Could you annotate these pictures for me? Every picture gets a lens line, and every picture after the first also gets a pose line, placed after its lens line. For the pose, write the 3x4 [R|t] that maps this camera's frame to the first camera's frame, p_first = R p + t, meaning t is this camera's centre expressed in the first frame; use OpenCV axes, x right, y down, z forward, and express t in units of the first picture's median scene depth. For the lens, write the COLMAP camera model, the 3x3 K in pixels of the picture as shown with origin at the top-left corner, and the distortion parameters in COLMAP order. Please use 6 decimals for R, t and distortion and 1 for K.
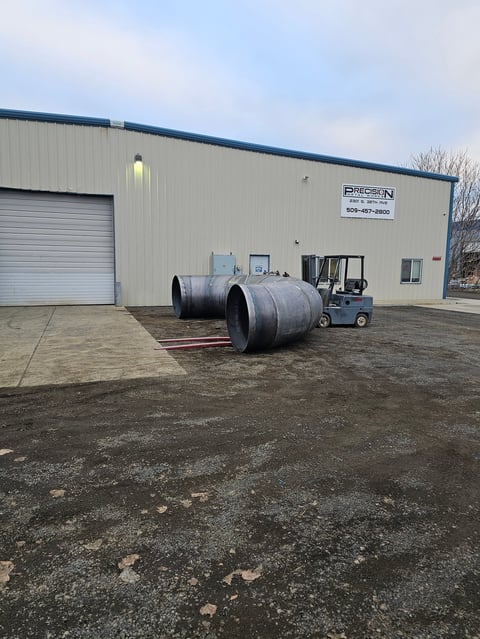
lens RADIAL K [[426.1, 0, 240.6], [0, 426.1, 319.1], [0, 0, 1]] dist [-0.006262, 0.000099]
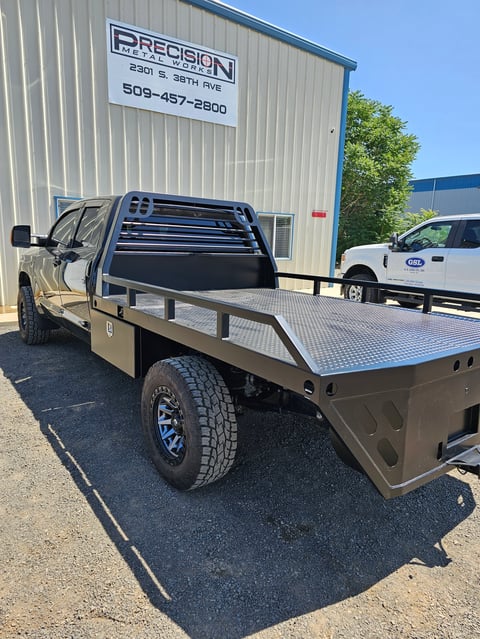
lens RADIAL K [[426.1, 0, 239.8], [0, 426.1, 320.6], [0, 0, 1]] dist [-0.006262, 0.000099]
pose [[0.969716, -0.032126, 0.242113, 0.247144], [0.015127, 0.997308, 0.071745, -0.051483], [-0.243767, -0.065910, 0.967592, 0.532509]]
